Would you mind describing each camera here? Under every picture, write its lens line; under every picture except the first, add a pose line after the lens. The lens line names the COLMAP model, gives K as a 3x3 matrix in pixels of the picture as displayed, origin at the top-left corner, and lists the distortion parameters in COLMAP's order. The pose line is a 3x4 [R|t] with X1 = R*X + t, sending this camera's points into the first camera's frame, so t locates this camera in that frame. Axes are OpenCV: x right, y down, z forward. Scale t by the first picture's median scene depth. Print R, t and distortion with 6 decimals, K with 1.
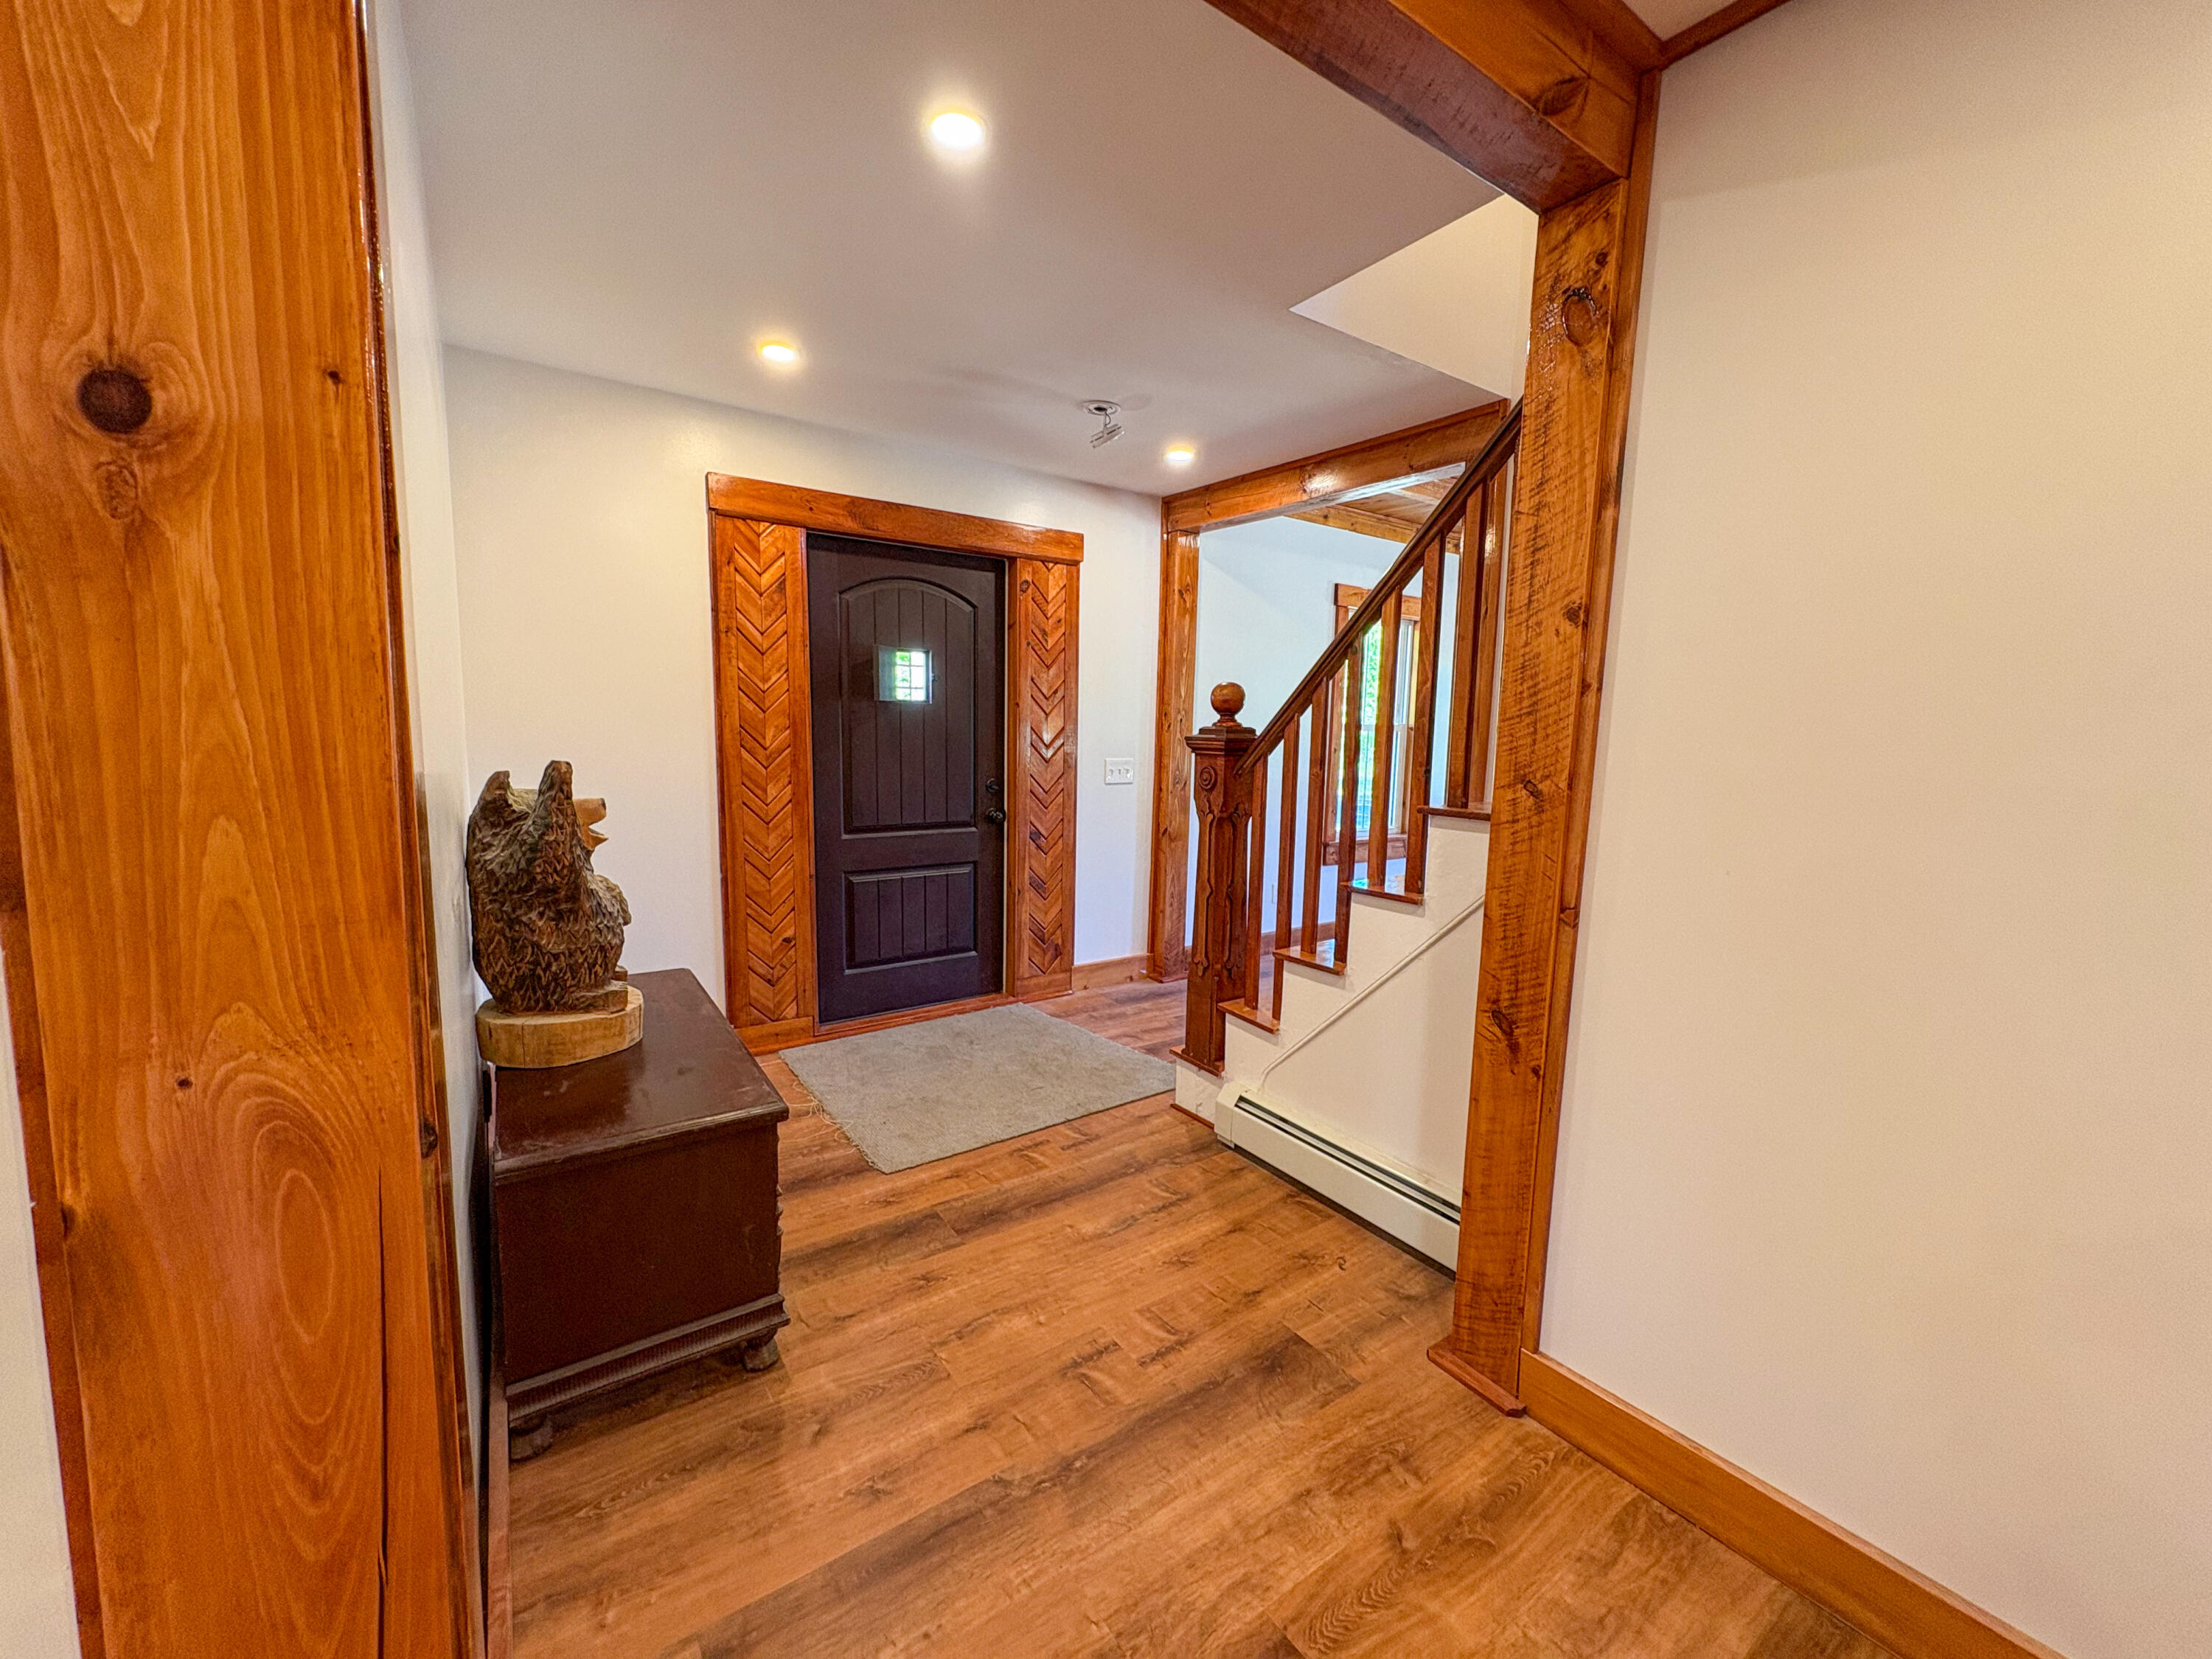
lens RADIAL K [[878.4, 0, 1106.6], [0, 878.4, 828.6], [0, 0, 1]] dist [0.002621, -0.000619]
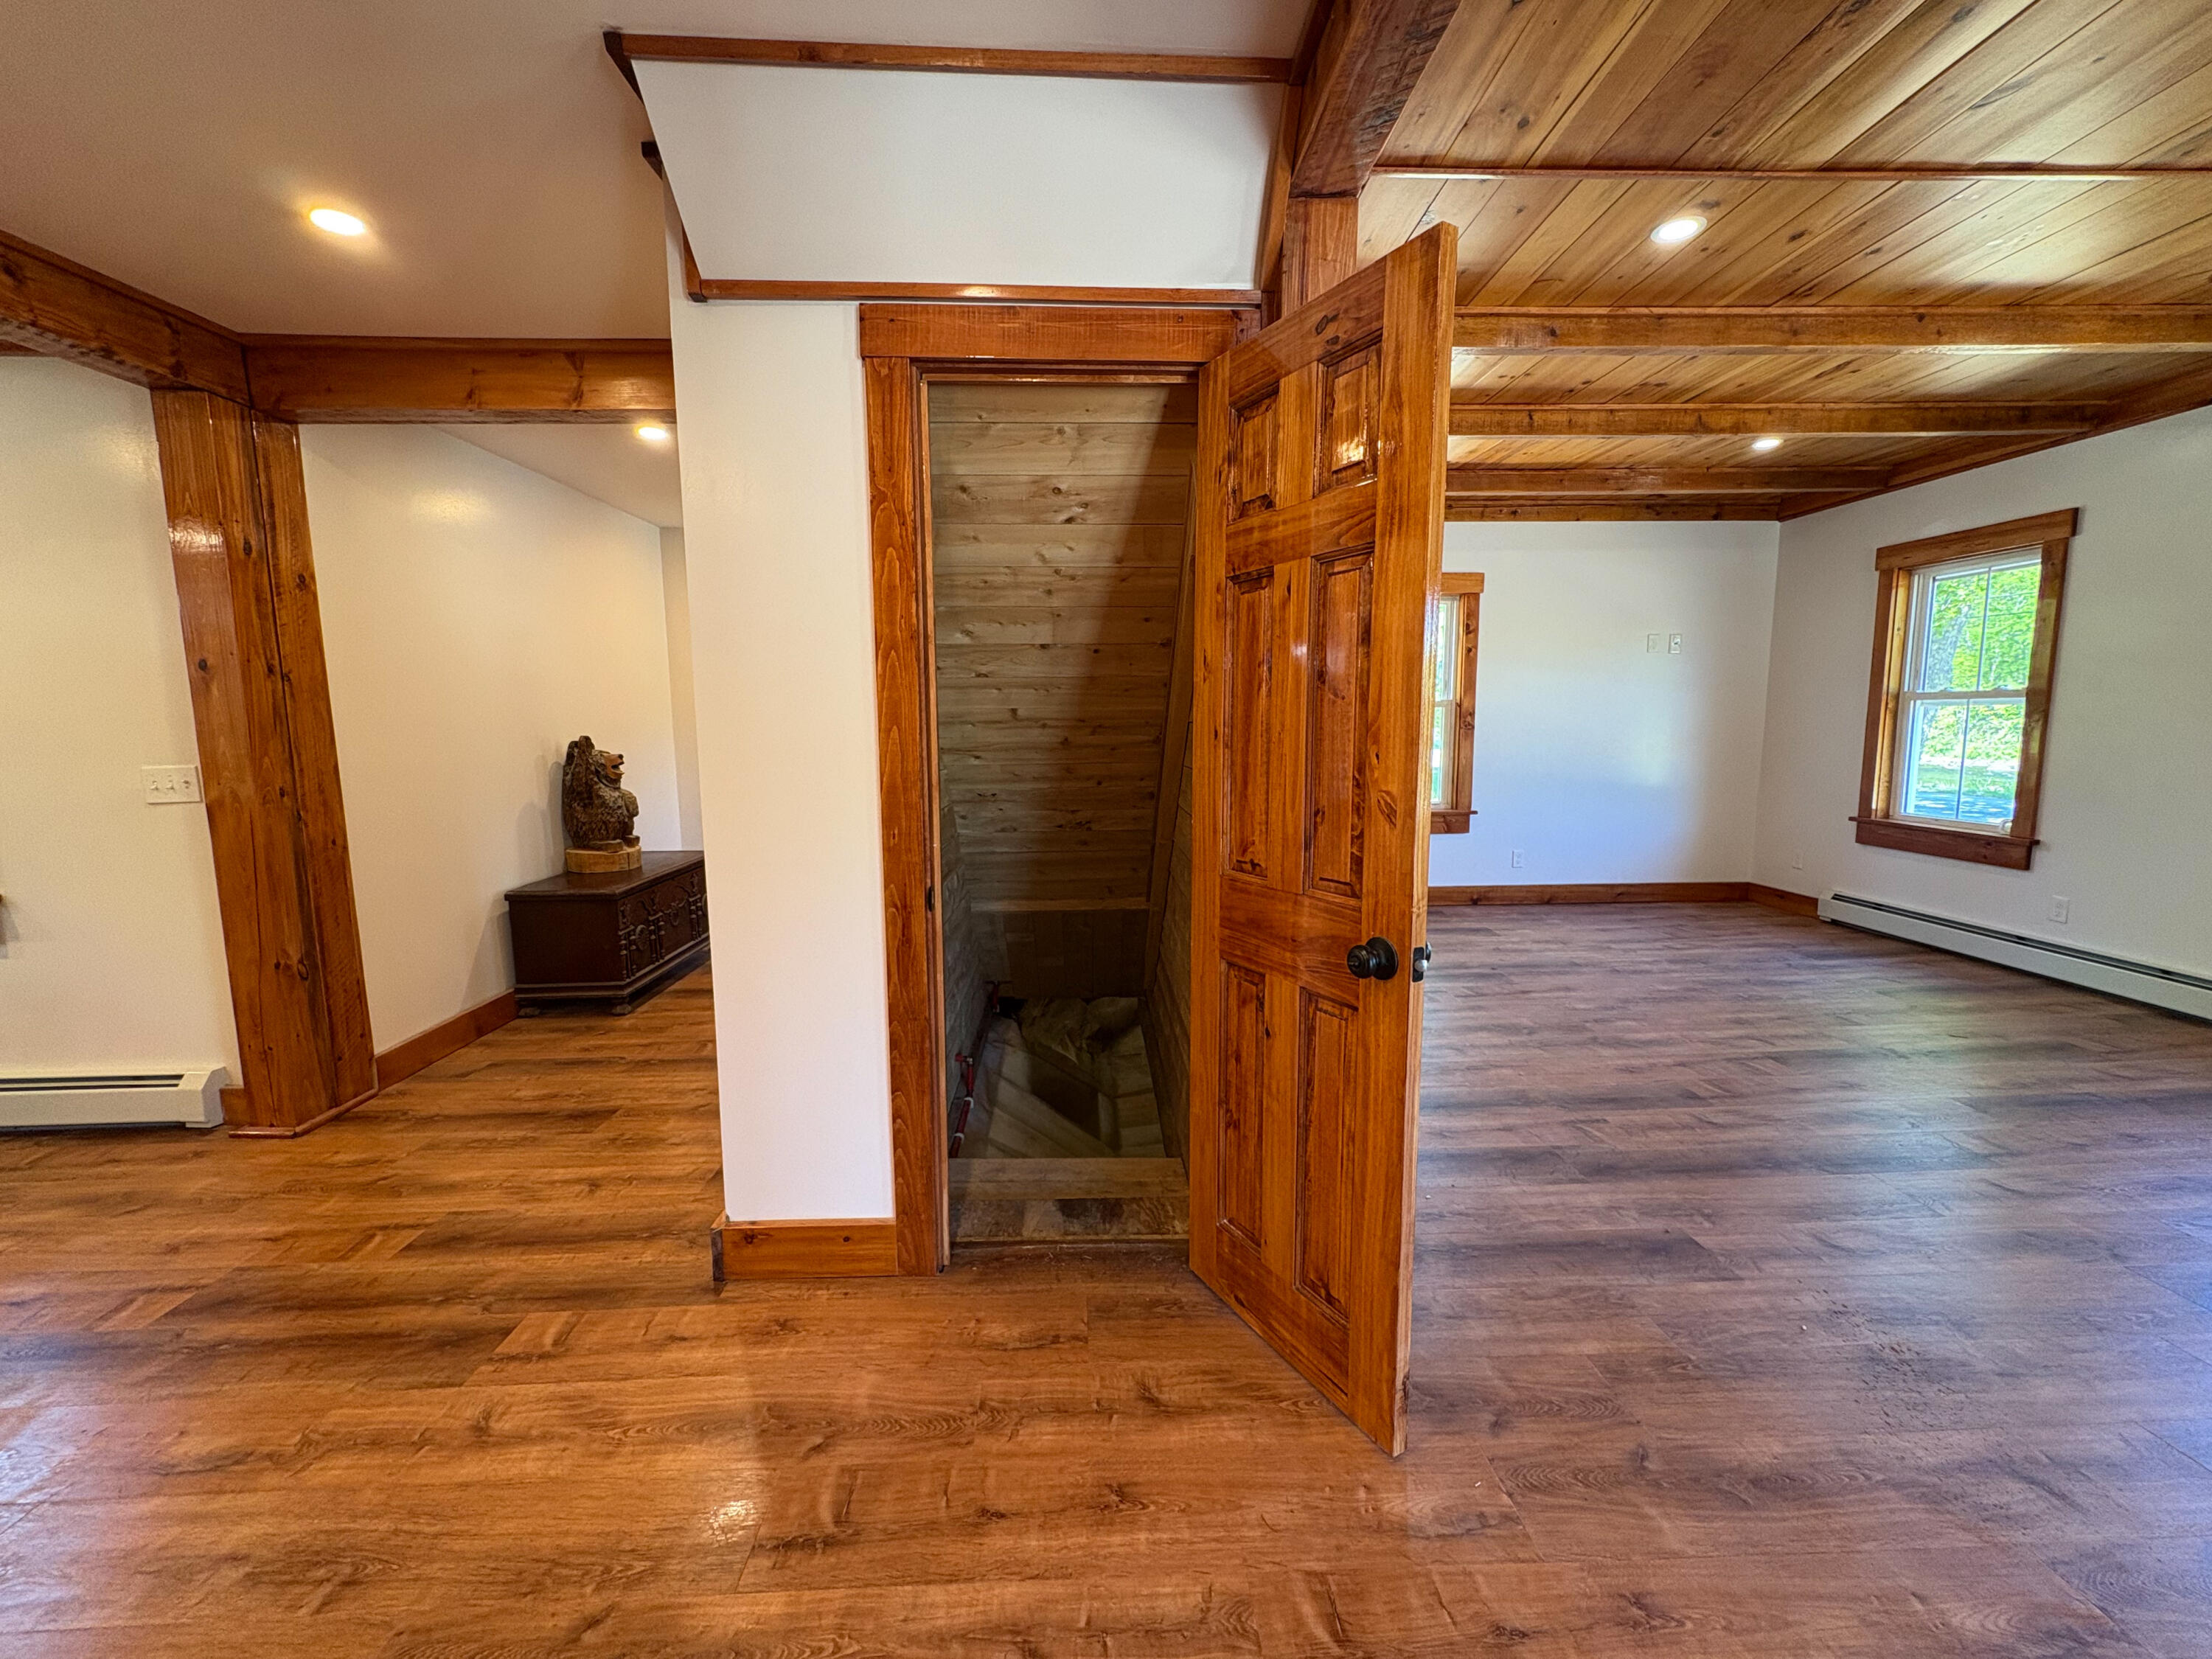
lens RADIAL K [[878.4, 0, 1102.4], [0, 878.4, 827.3], [0, 0, 1]] dist [0.002621, -0.000619]
pose [[0.841575, 0.040142, -0.538646, 1.091958], [-0.034907, 0.999192, 0.019925, 0.042064], [0.539010, 0.002034, 0.842297, -0.111239]]
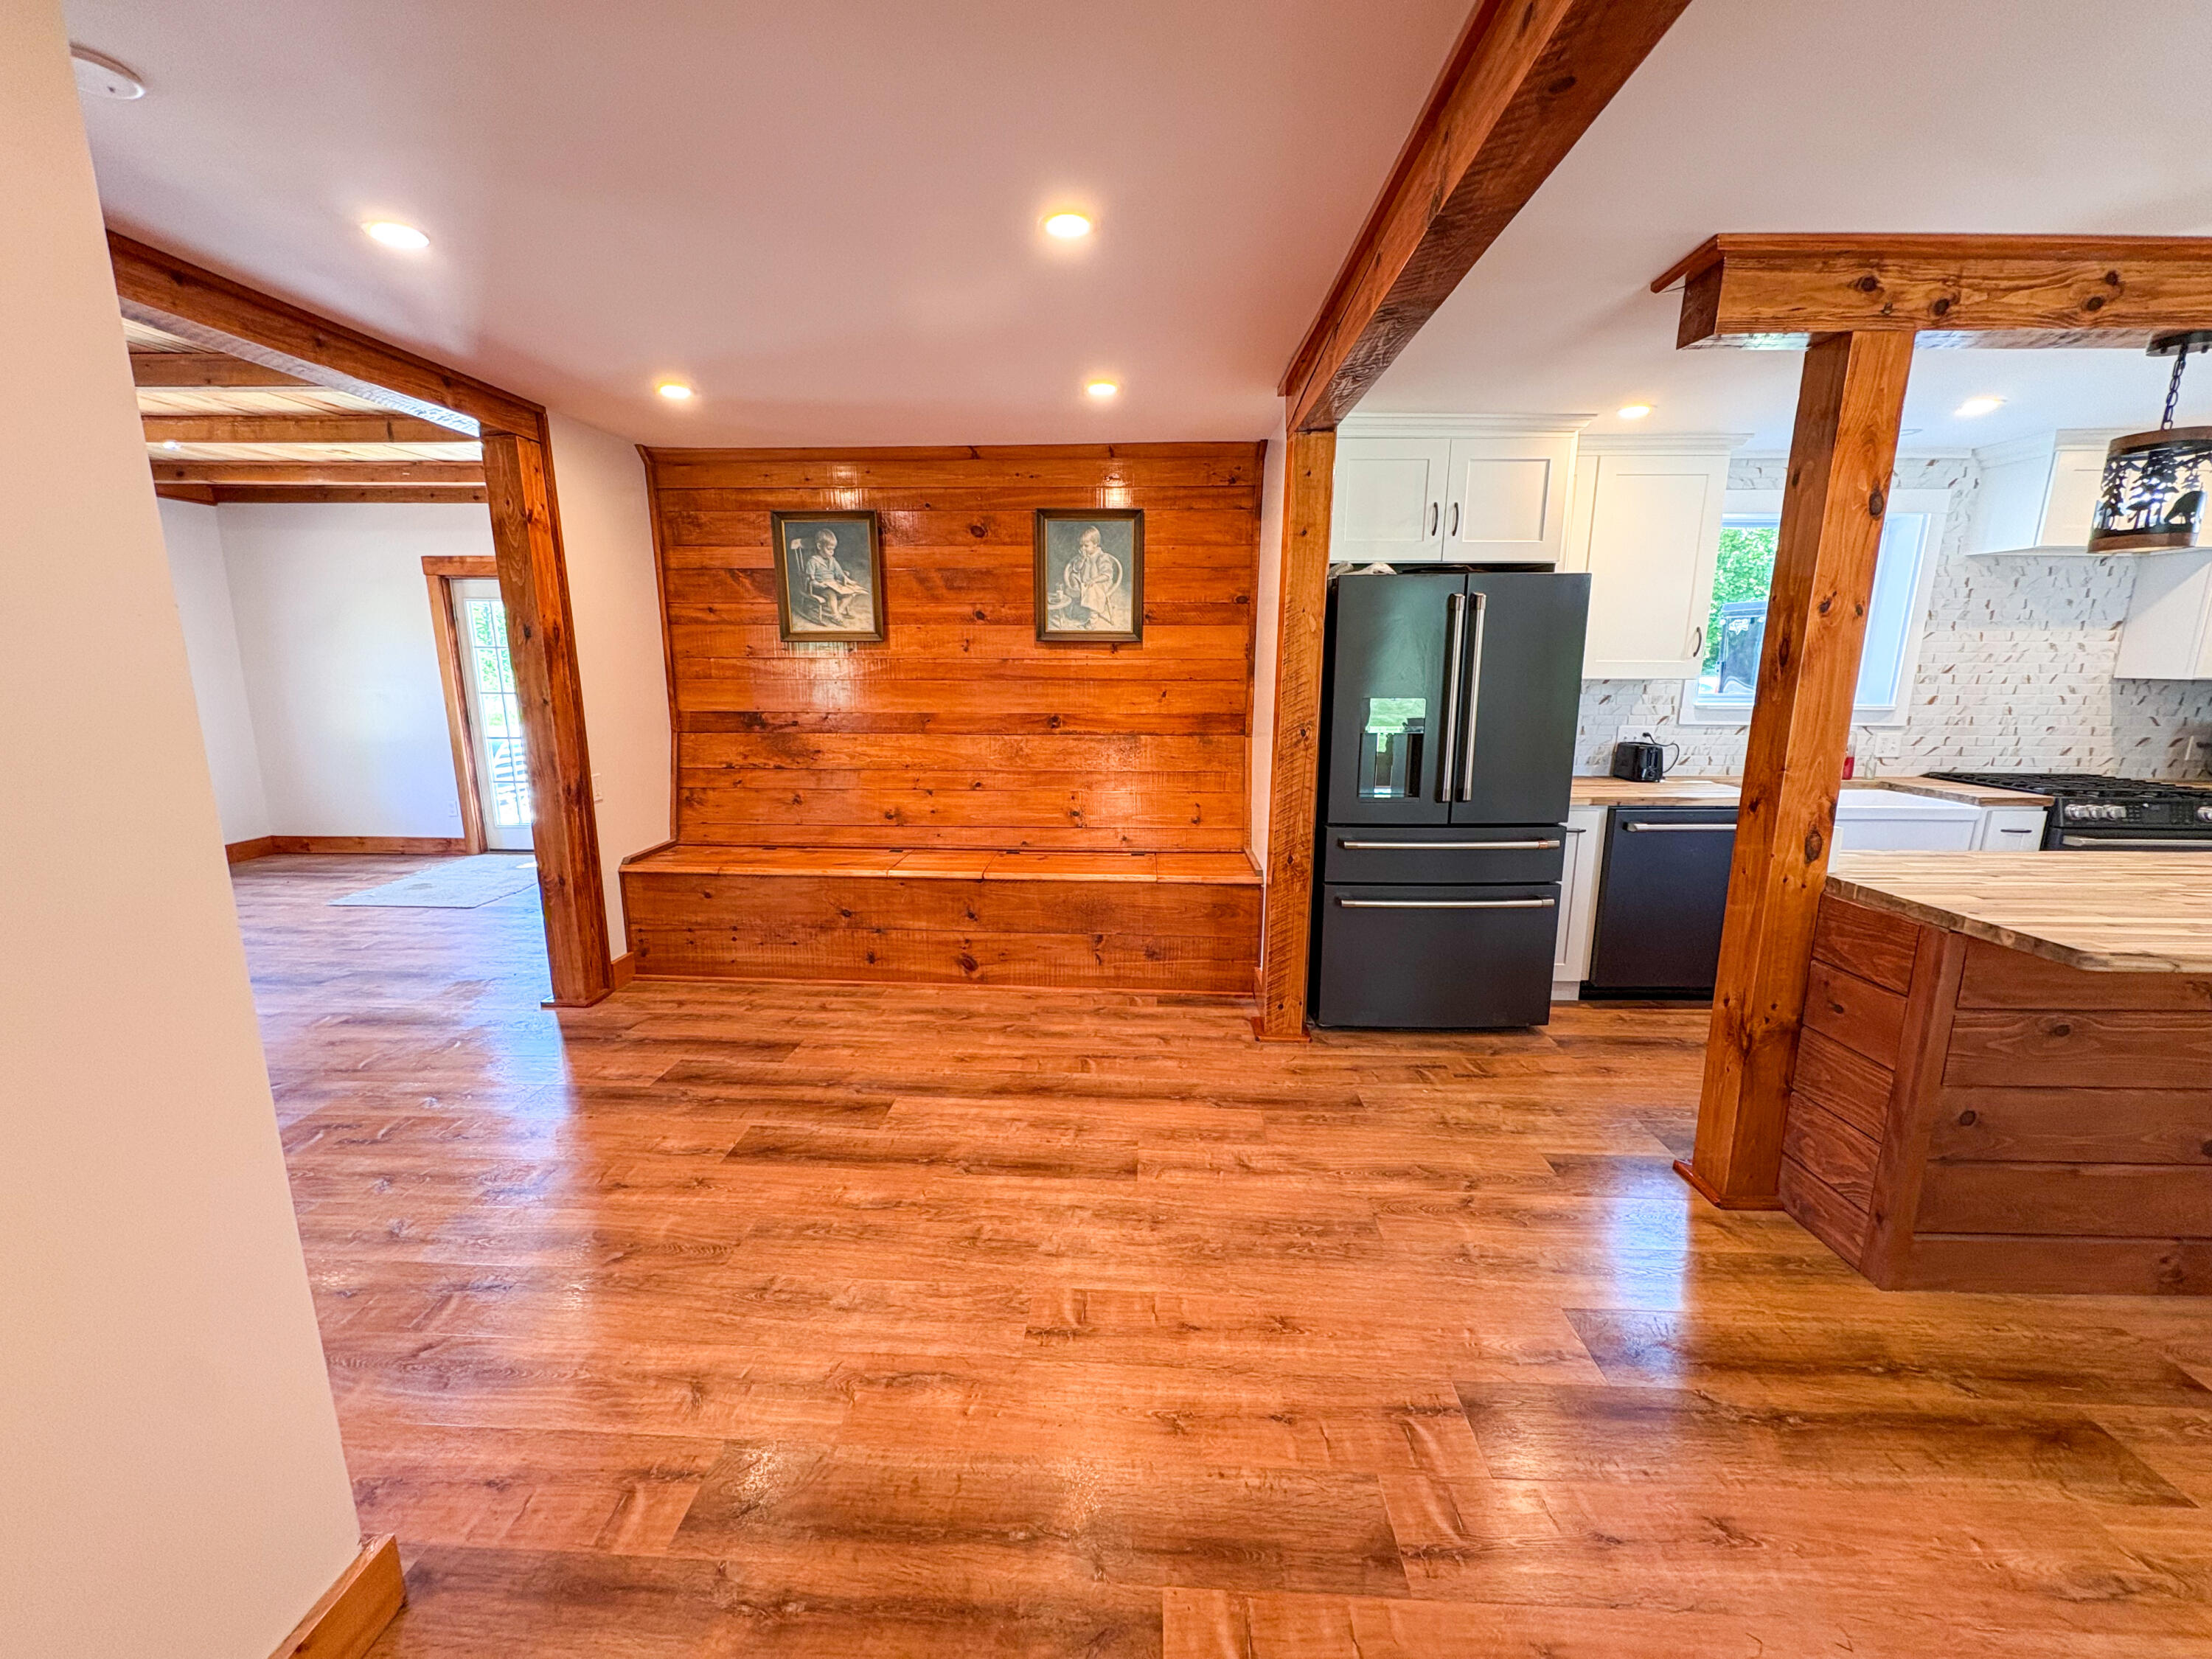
lens RADIAL K [[878.4, 0, 1107.9], [0, 878.4, 830.4], [0, 0, 1]] dist [0.002621, -0.000619]
pose [[-0.794482, -0.133426, 0.592450, -0.042663], [0.050303, 0.957755, 0.283153, -0.085275], [-0.605201, 0.254762, -0.754206, 0.329873]]
